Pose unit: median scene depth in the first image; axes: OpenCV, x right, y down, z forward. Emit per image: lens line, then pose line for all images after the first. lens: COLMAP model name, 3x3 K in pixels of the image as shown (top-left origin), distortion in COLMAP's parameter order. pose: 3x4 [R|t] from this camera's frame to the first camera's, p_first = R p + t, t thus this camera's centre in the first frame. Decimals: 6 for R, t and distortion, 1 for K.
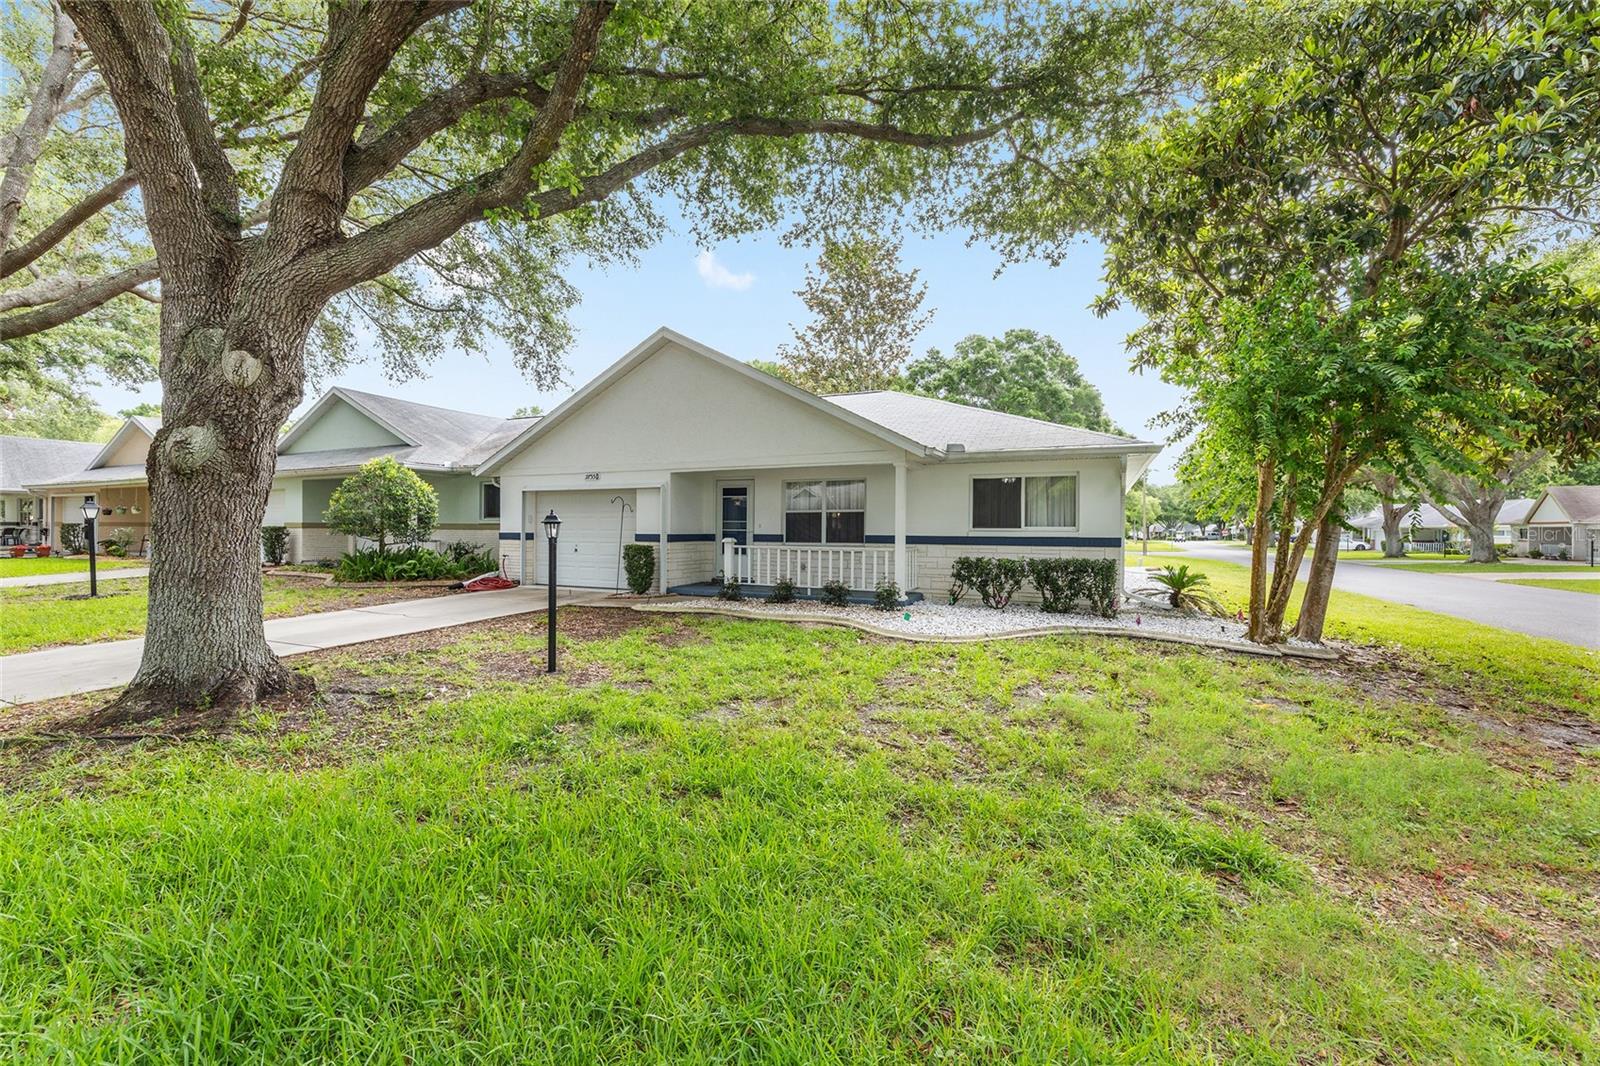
lens RADIAL K [[641.9, 0, 803.3], [0, 641.9, 533.5], [0, 0, 1]] dist [-0.002734, 0.001439]
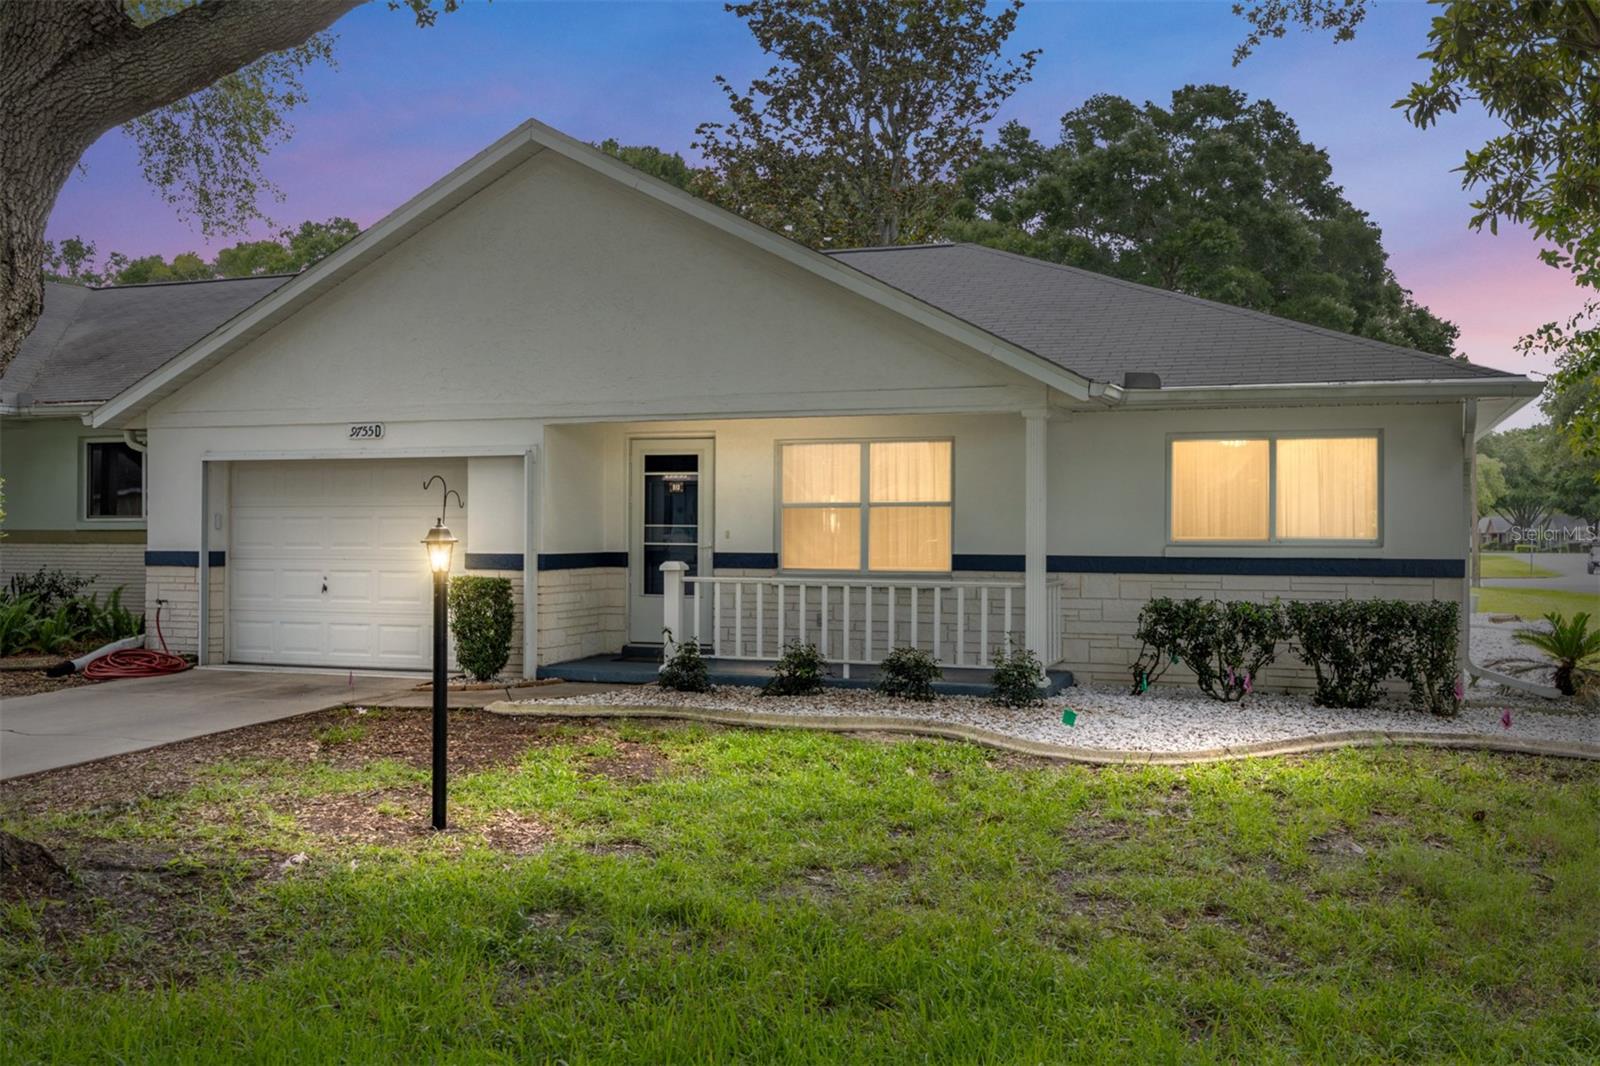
lens RADIAL K [[1534.2, 0, 800.1], [0, 1534.2, 524.1], [0, 0, 1]] dist [0.010973, 0.000000]
pose [[0.996486, -0.002998, 0.083705, -0.116768], [0.003598, 0.999969, -0.007016, -0.012712], [-0.083681, 0.007293, 0.996466, -0.153654]]
